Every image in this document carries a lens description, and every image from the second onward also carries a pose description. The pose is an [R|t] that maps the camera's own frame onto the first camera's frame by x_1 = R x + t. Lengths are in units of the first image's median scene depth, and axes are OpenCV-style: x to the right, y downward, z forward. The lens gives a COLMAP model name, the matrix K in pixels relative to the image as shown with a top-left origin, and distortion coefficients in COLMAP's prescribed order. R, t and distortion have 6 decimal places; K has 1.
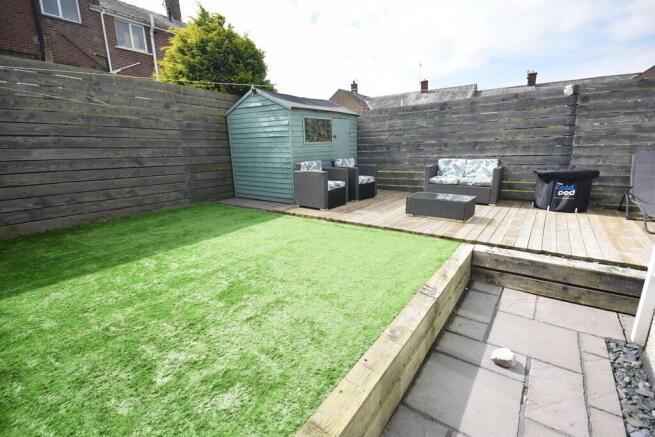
lens RADIAL K [[302.7, 0, 327.5], [0, 302.7, 218.5], [0, 0, 1]] dist [-0.001770, -0.000799]
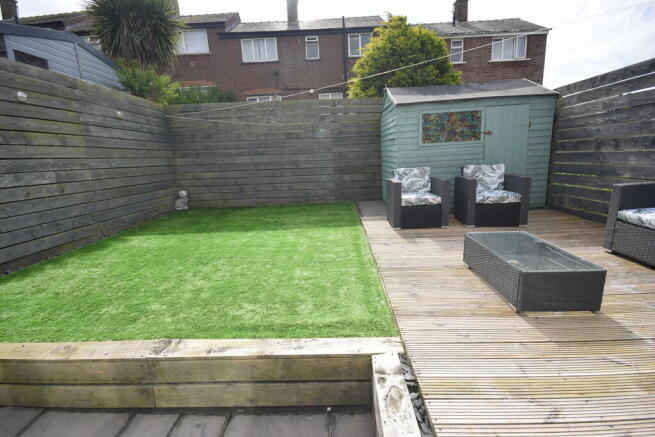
lens RADIAL K [[285.8, 0, 327.5], [0, 285.8, 218.5], [0, 0, 1]] dist [-0.003774, -0.000542]
pose [[0.559502, 0.174503, -0.810250, 0.448858], [-0.156160, 0.982271, 0.103718, -0.093870], [0.813985, 0.068499, 0.576833, 0.359719]]
